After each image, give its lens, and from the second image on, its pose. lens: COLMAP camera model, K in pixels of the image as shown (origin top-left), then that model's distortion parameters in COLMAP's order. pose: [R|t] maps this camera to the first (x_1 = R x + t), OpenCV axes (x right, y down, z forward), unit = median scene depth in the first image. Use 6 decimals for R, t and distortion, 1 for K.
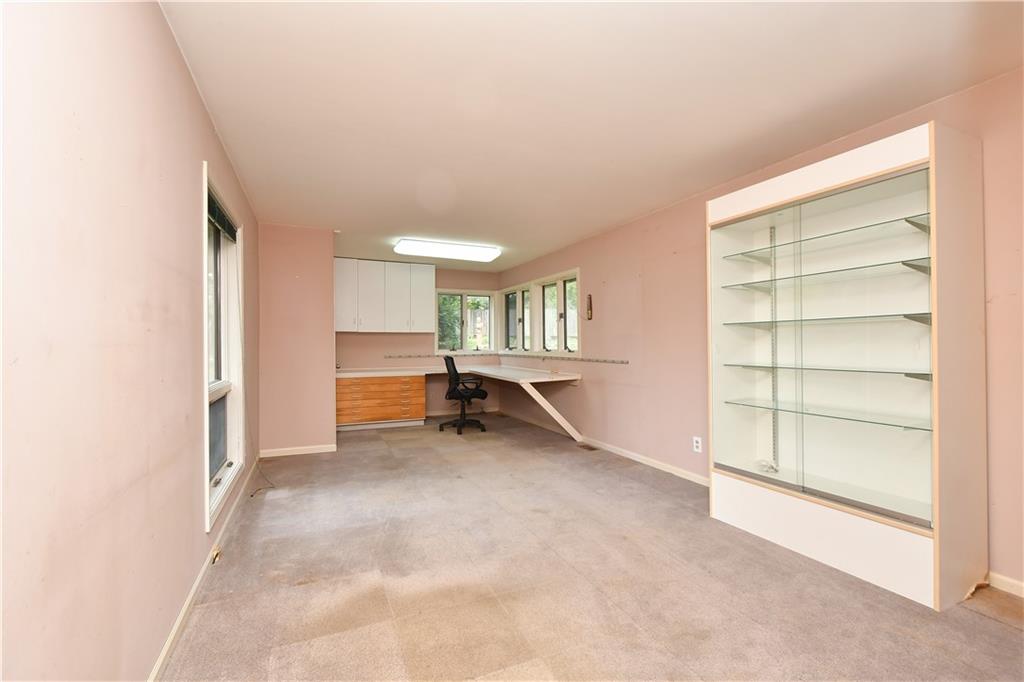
lens RADIAL K [[449.4, 0, 514.1], [0, 449.4, 342.5], [0, 0, 1]] dist [0.001449, -0.005092]
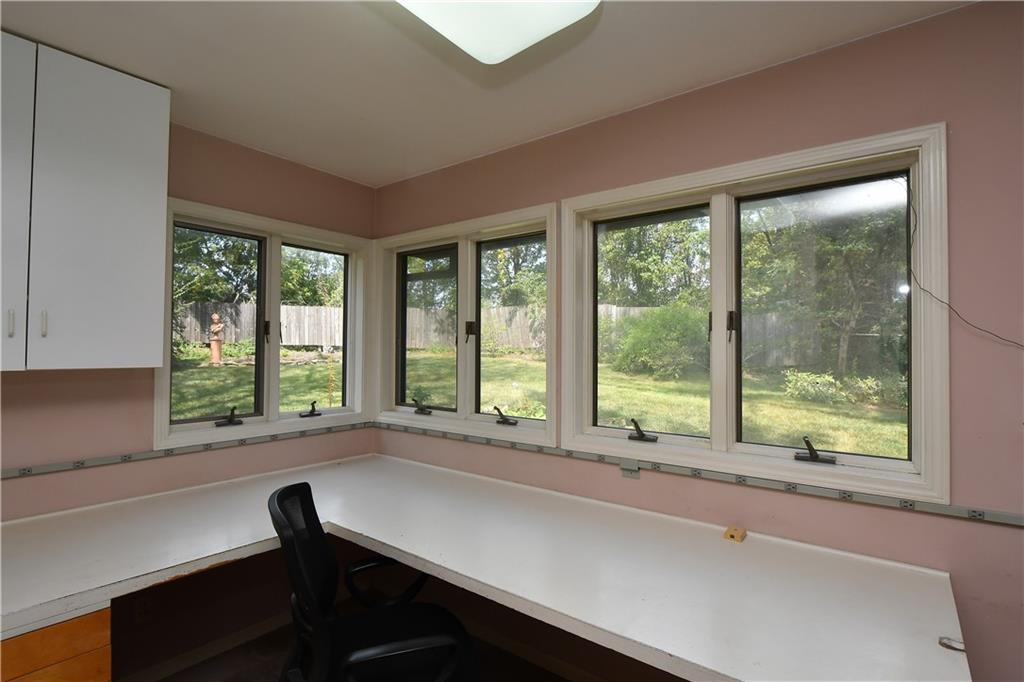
lens RADIAL K [[509.5, 0, 512.0], [0, 509.5, 341.0], [0, 0, 1]] dist [0.001460, 0.000308]
pose [[0.884567, 0.012659, 0.466242, -0.153406], [-0.006820, 0.999876, -0.014208, -0.039353], [-0.466364, 0.009388, 0.884543, 0.742910]]
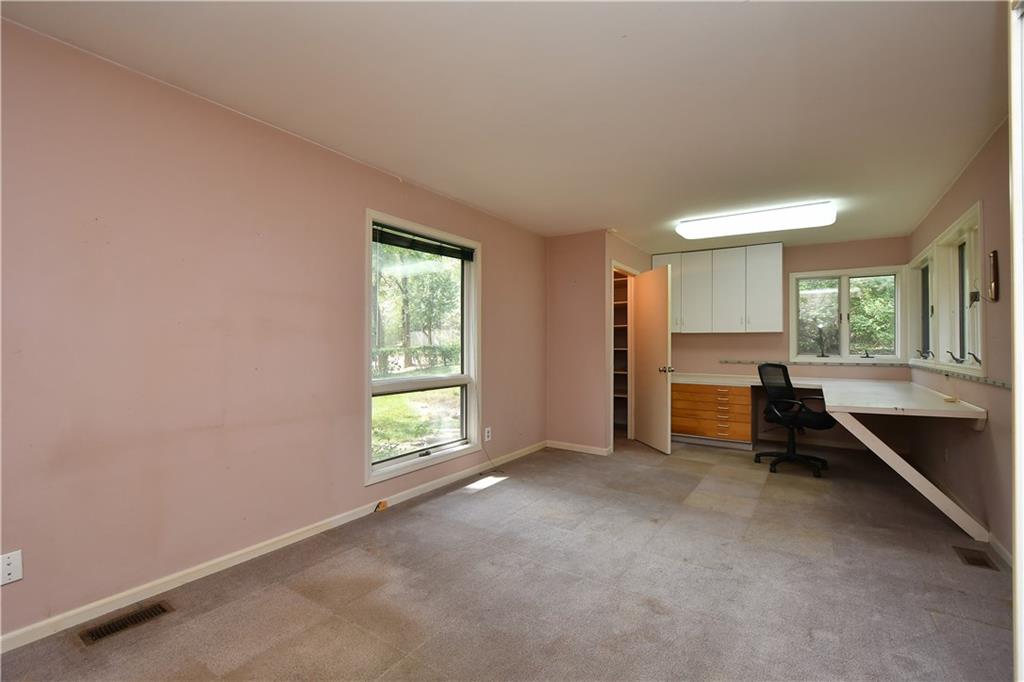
lens RADIAL K [[449.4, 0, 514.1], [0, 449.4, 342.5], [0, 0, 1]] dist [0.001449, -0.005092]
pose [[0.535585, 0.001547, -0.844480, 0.245739], [-0.006772, 0.999974, -0.002464, 0.000018], [0.844454, 0.007039, 0.535582, 0.239928]]
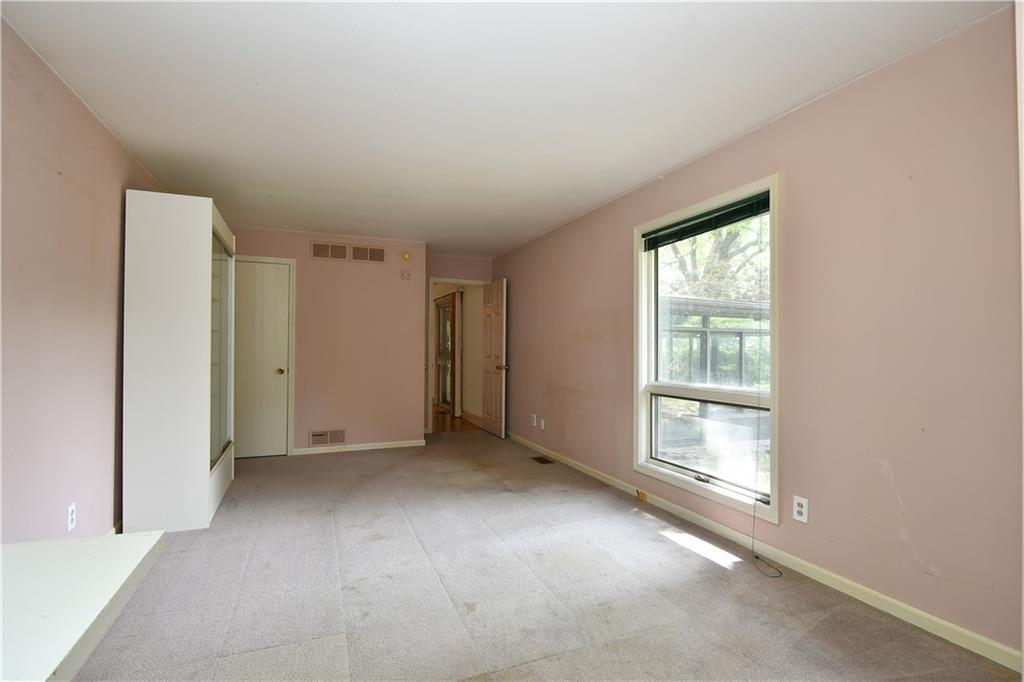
lens RADIAL K [[509.5, 0, 512.0], [0, 509.5, 341.0], [0, 0, 1]] dist [0.001460, 0.000308]
pose [[-0.998621, 0.000516, 0.052491, -0.126130], [-0.000102, 0.999931, -0.011779, 0.003365], [-0.052494, -0.011768, -0.998552, 0.991938]]
